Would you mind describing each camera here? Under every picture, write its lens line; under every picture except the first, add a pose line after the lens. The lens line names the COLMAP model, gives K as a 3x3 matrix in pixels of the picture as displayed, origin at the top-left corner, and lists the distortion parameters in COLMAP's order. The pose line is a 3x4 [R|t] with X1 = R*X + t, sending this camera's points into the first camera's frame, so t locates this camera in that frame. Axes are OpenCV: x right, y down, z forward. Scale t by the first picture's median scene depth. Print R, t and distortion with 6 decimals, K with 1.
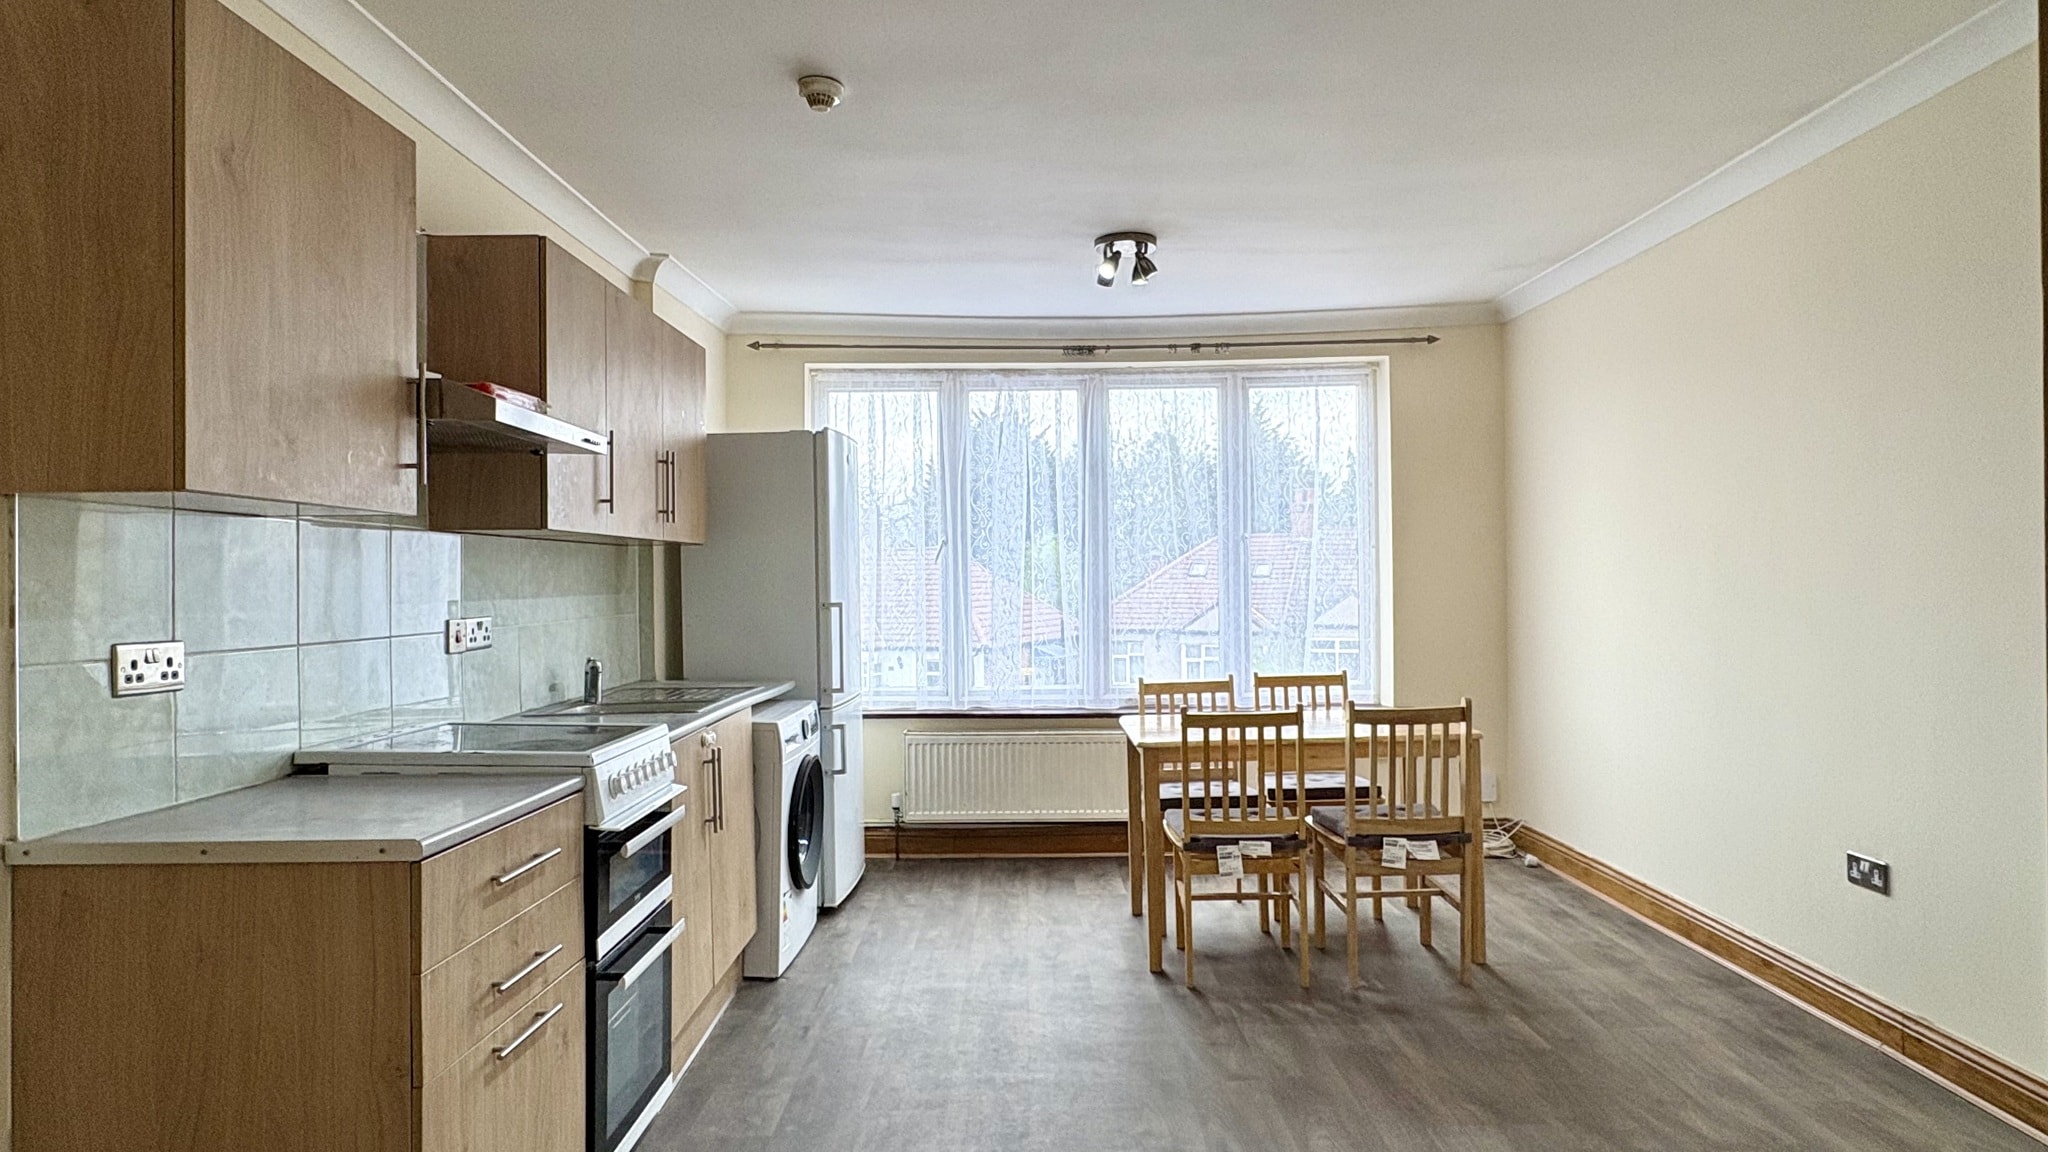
lens RADIAL K [[1166.4, 0, 1034.5], [0, 1166.4, 561.8], [0, 0, 1]] dist [-0.010793, 0.003498]
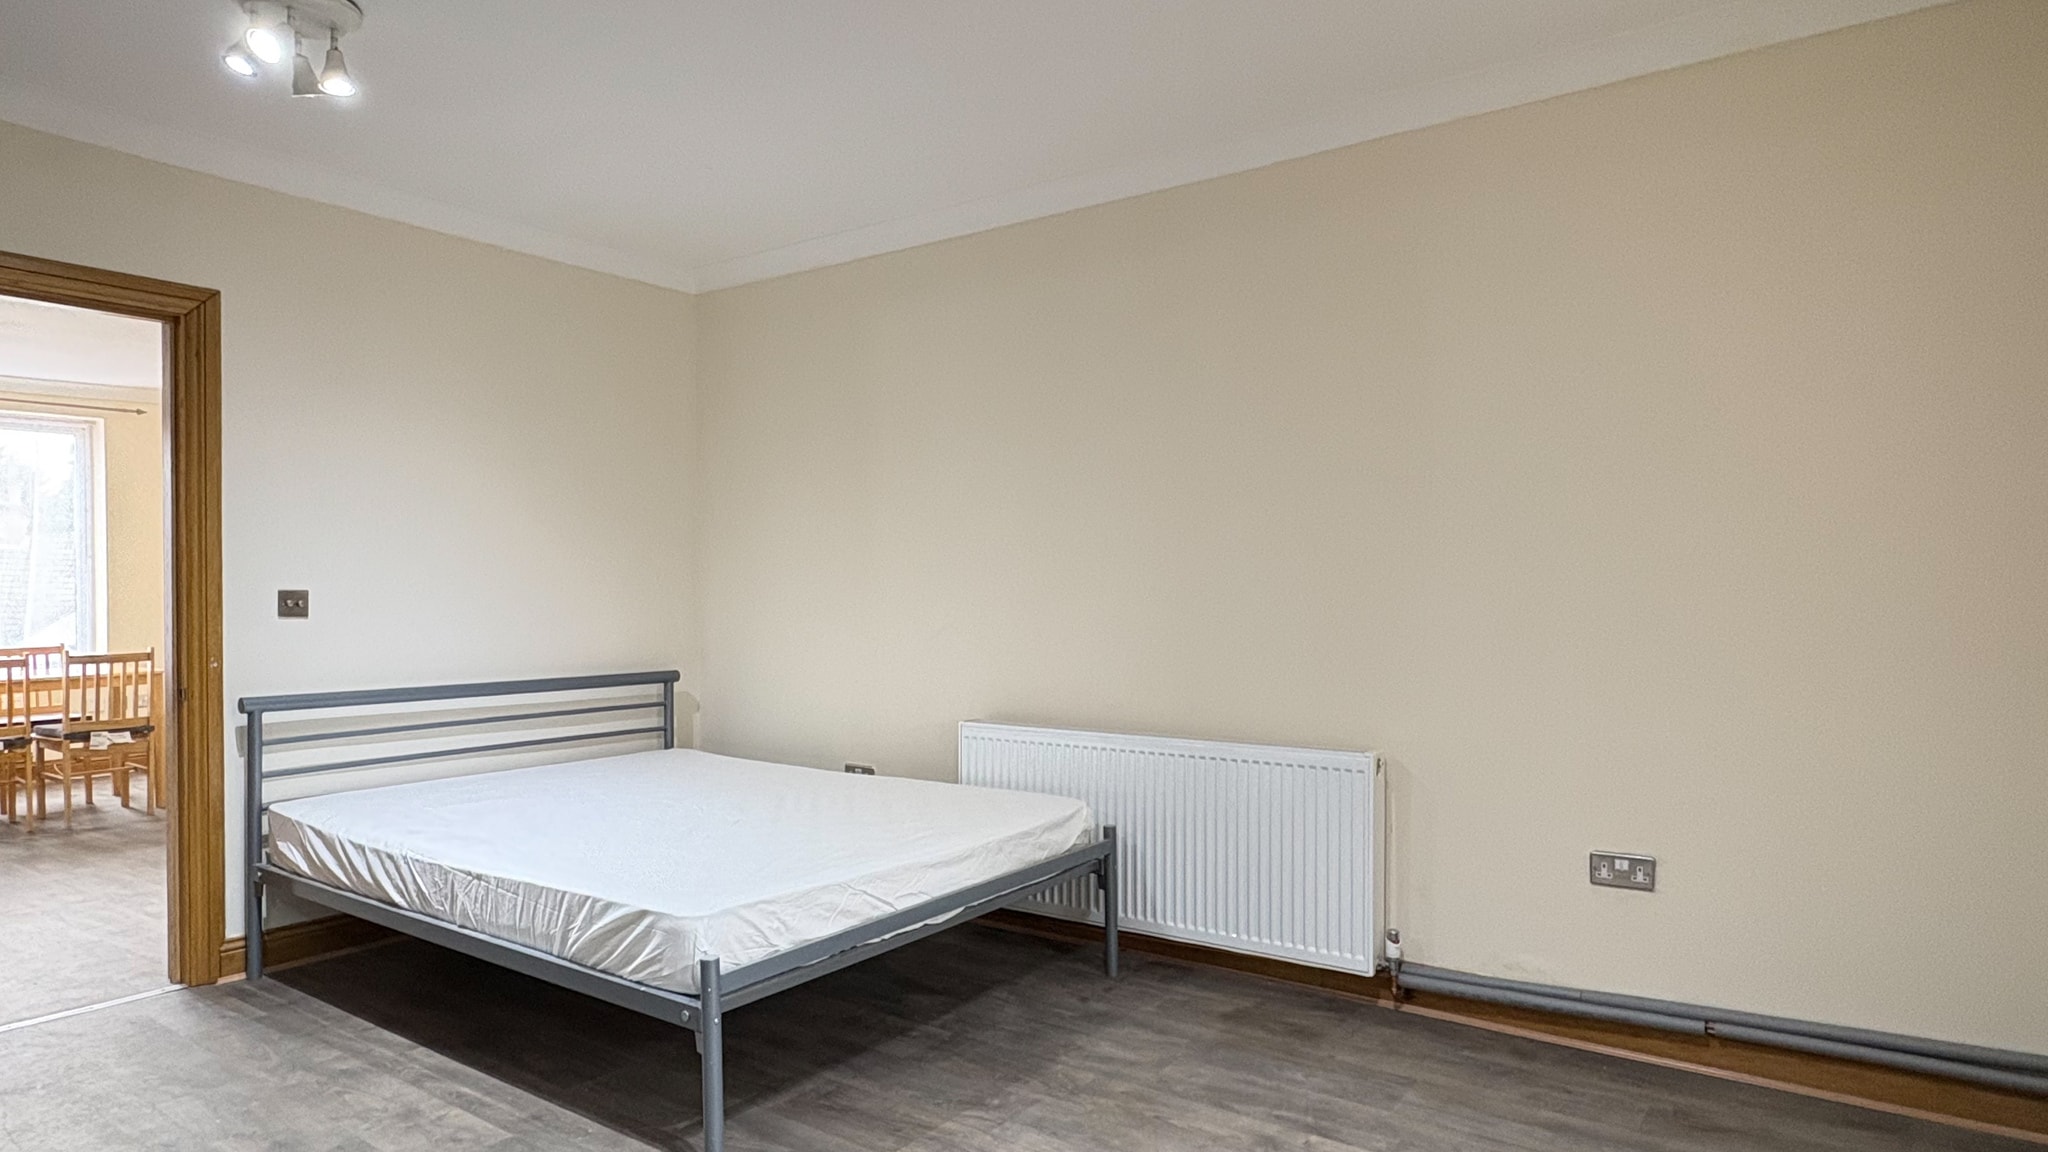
lens RADIAL K [[1166.4, 0, 1009.0], [0, 1166.4, 607.0], [0, 0, 1]] dist [-0.010793, 0.003498]
pose [[0.584812, 0.000390, 0.811169, -0.224767], [-0.015719, 0.999818, 0.010852, 0.016736], [-0.811017, -0.019098, 0.584711, -0.833376]]
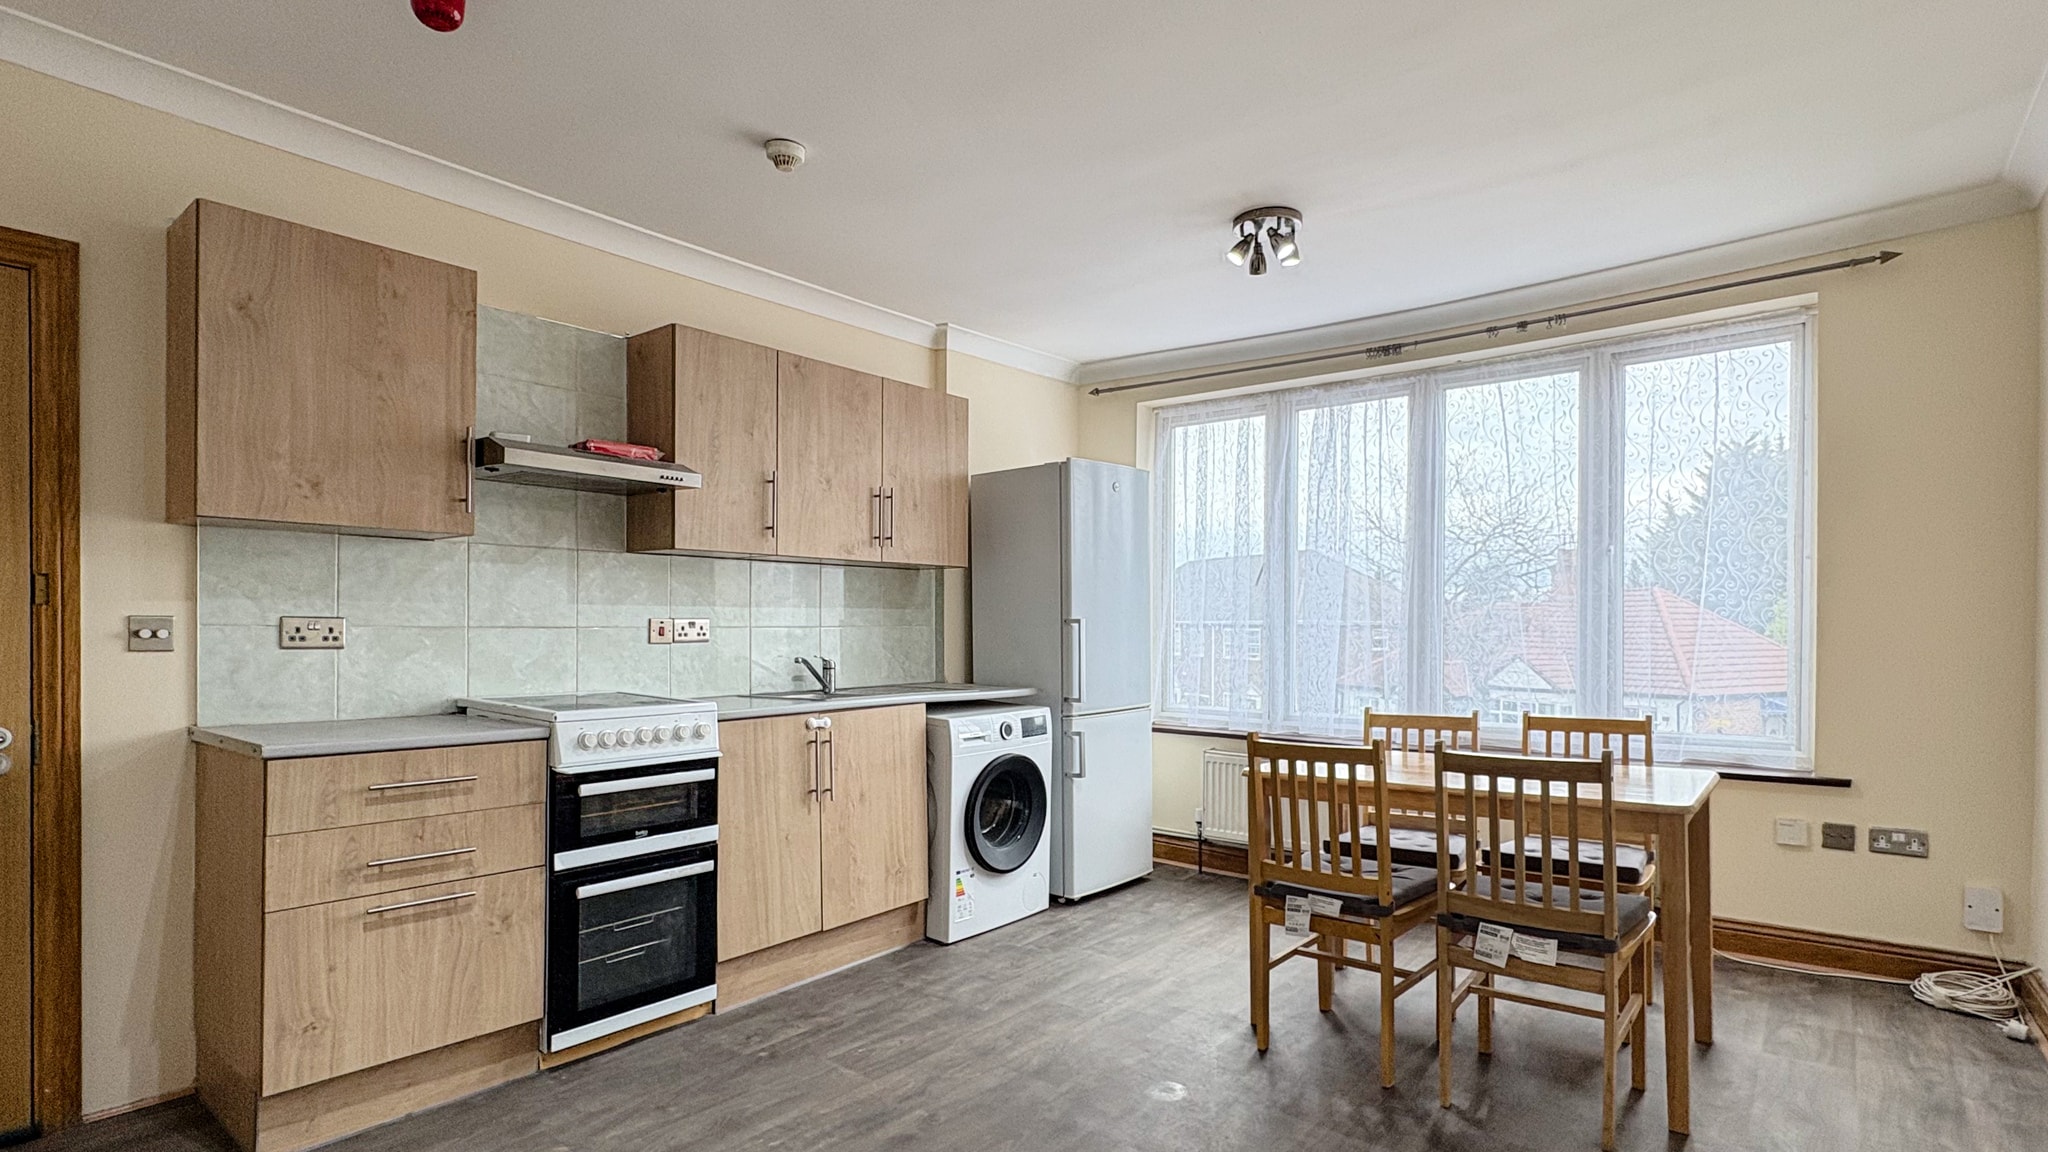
lens RADIAL K [[1023.9, 0, 1005.1], [0, 1023.9, 622.1], [0, 0, 1]] dist [-0.006539, 0.002157]
pose [[0.771653, 0.010832, -0.635952, 0.395900], [-0.001525, 0.999884, 0.015180, 0.024058], [0.636042, -0.010744, 0.771579, 0.232519]]
